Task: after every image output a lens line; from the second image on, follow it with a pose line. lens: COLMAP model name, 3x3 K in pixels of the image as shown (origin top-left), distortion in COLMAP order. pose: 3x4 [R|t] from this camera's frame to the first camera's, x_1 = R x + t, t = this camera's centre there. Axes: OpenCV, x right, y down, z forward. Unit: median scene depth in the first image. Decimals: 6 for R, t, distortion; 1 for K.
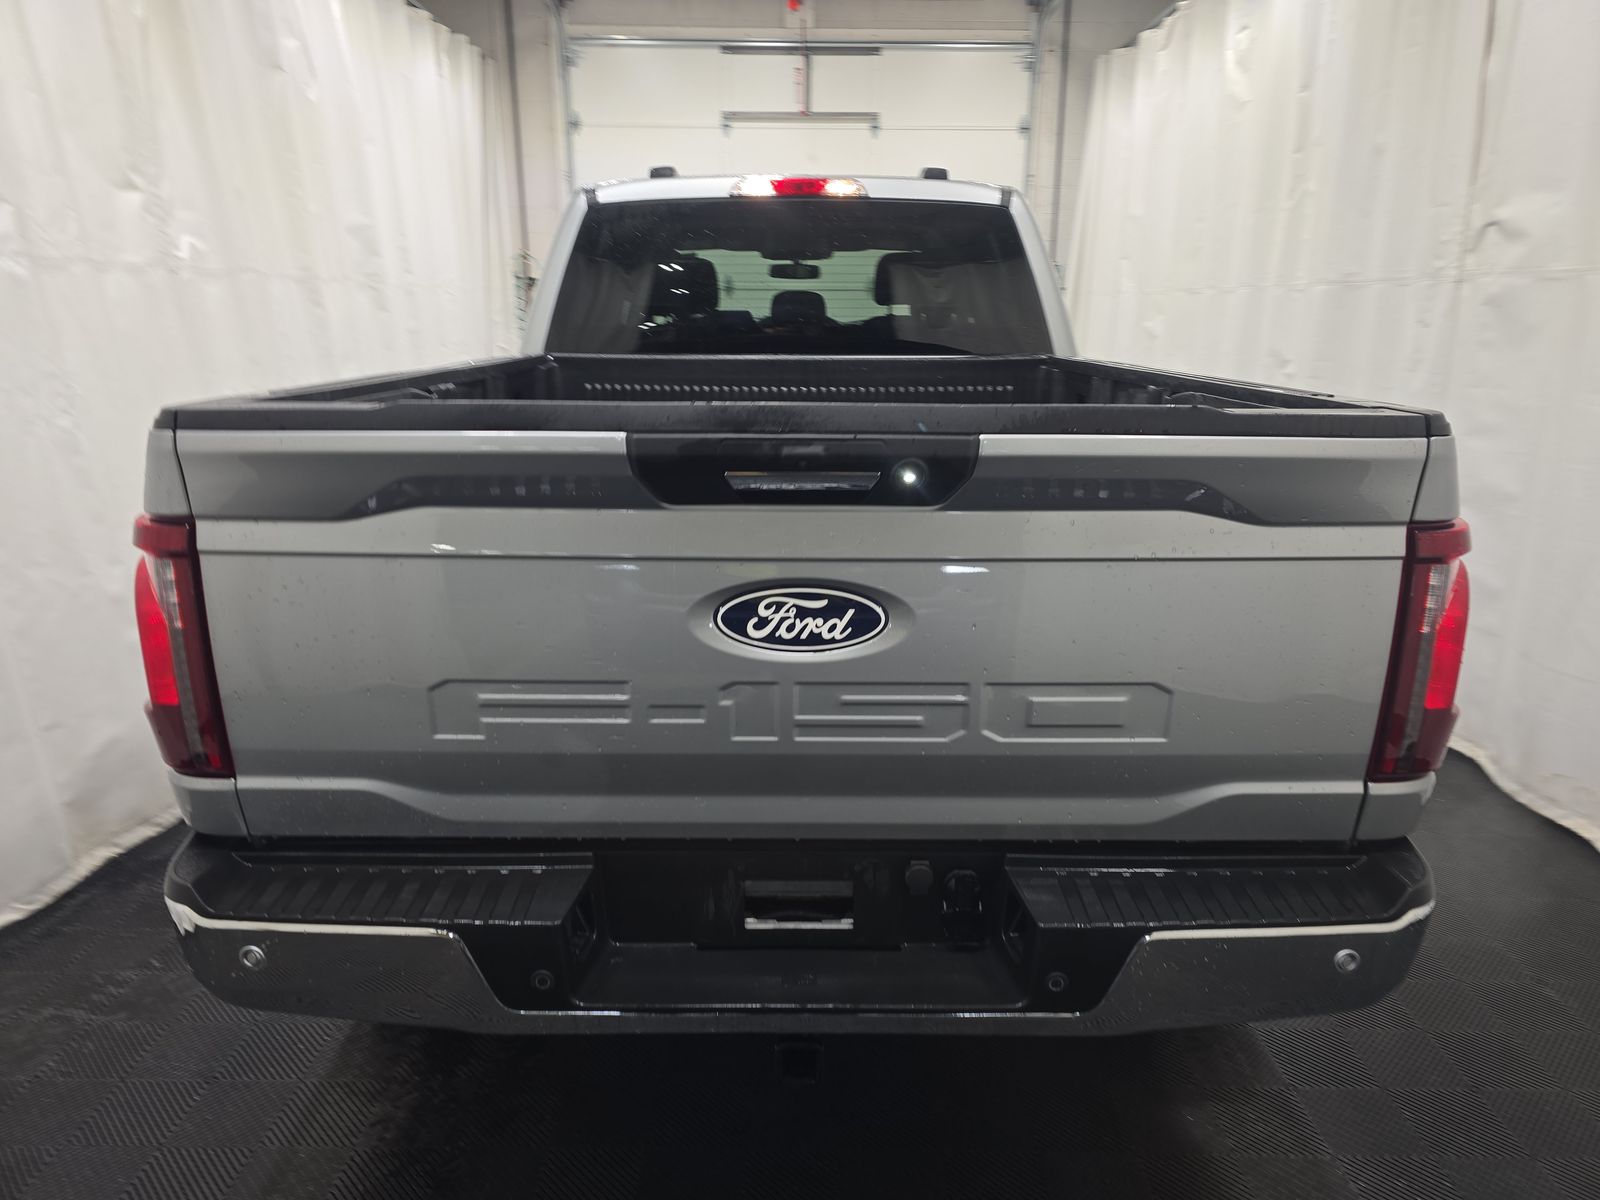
lens RADIAL K [[1075.9, 0, 797.8], [0, 1075.9, 605.5], [0, 0, 1]] dist [0.053579, -0.038624]
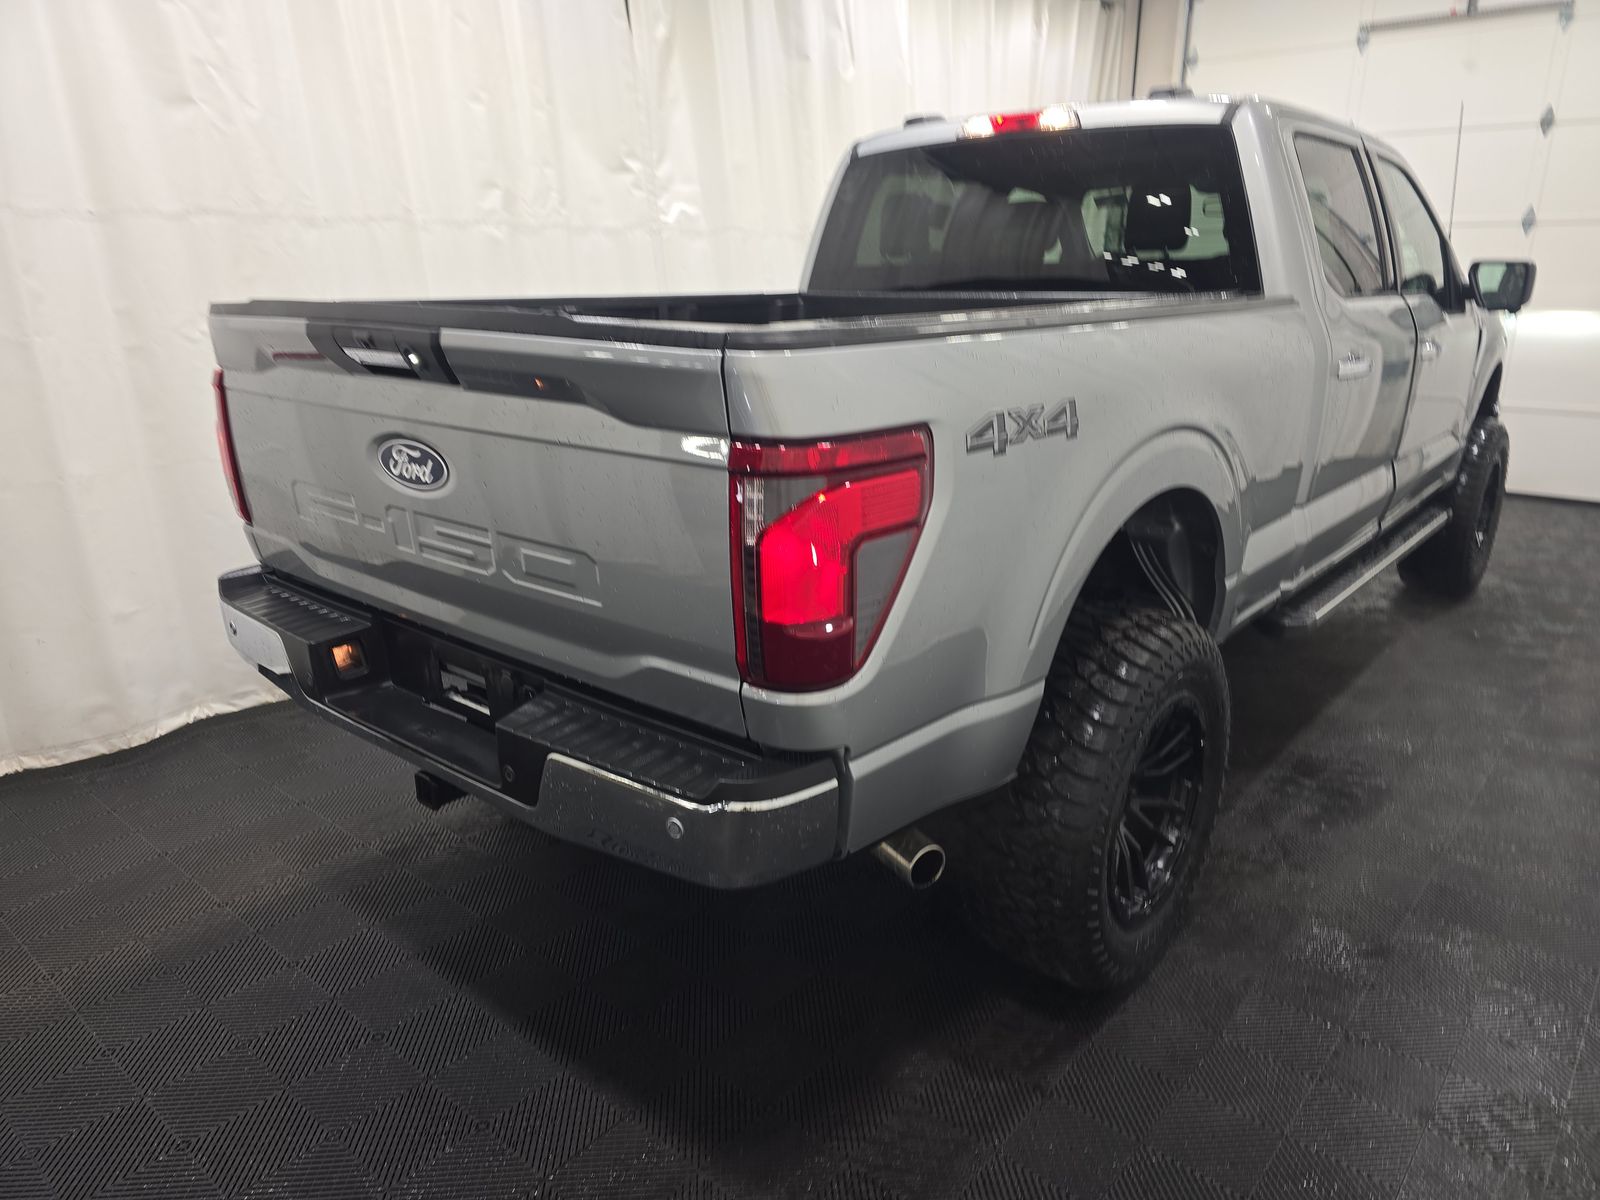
lens RADIAL K [[1075.9, 0, 789.5], [0, 1075.9, 613.5], [0, 0, 1]] dist [0.053579, -0.038624]
pose [[0.758038, 0.190415, -0.623795, 0.555550], [-0.163734, 0.981362, 0.100594, -0.008206], [0.631324, 0.025883, 0.775087, 0.099050]]
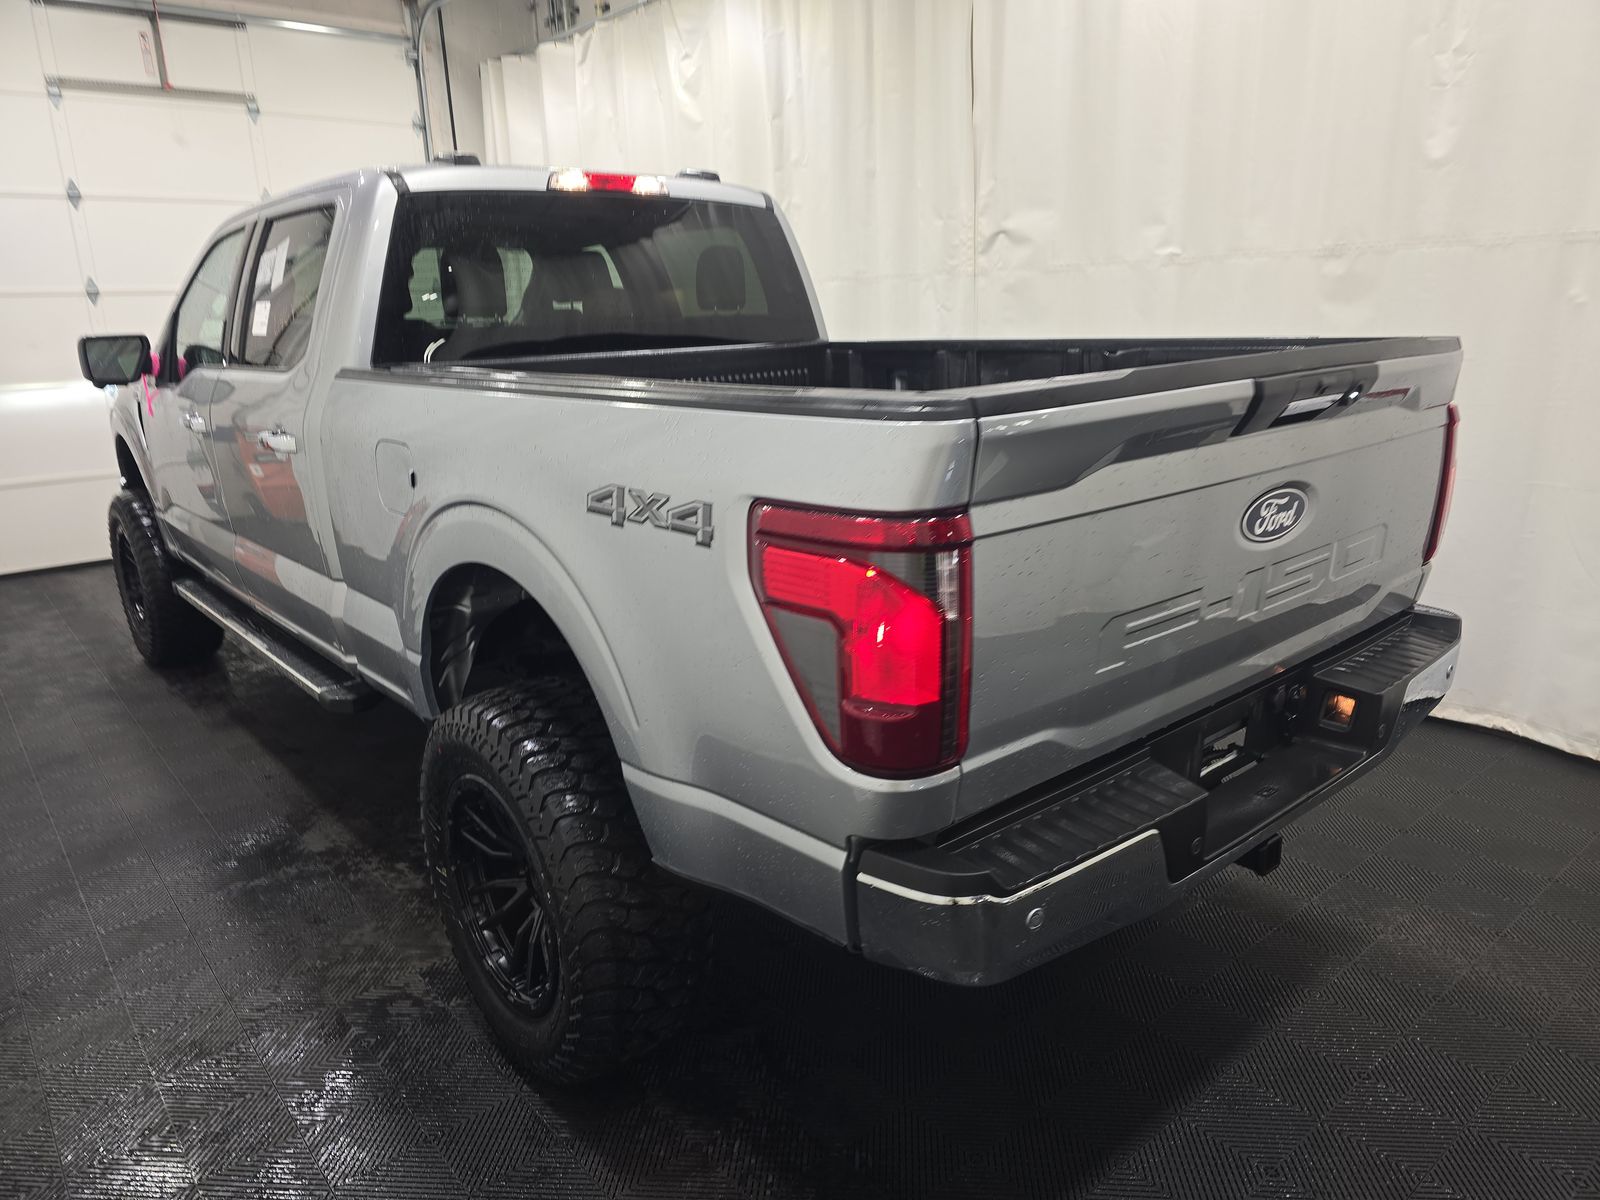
lens RADIAL K [[1075.9, 0, 799.4], [0, 1075.9, 615.0], [0, 0, 1]] dist [0.053579, -0.038624]
pose [[0.761571, -0.206261, 0.614383, -0.560561], [0.204706, 0.976028, 0.073925, -0.037156], [-0.614903, 0.069469, 0.785537, 0.137858]]
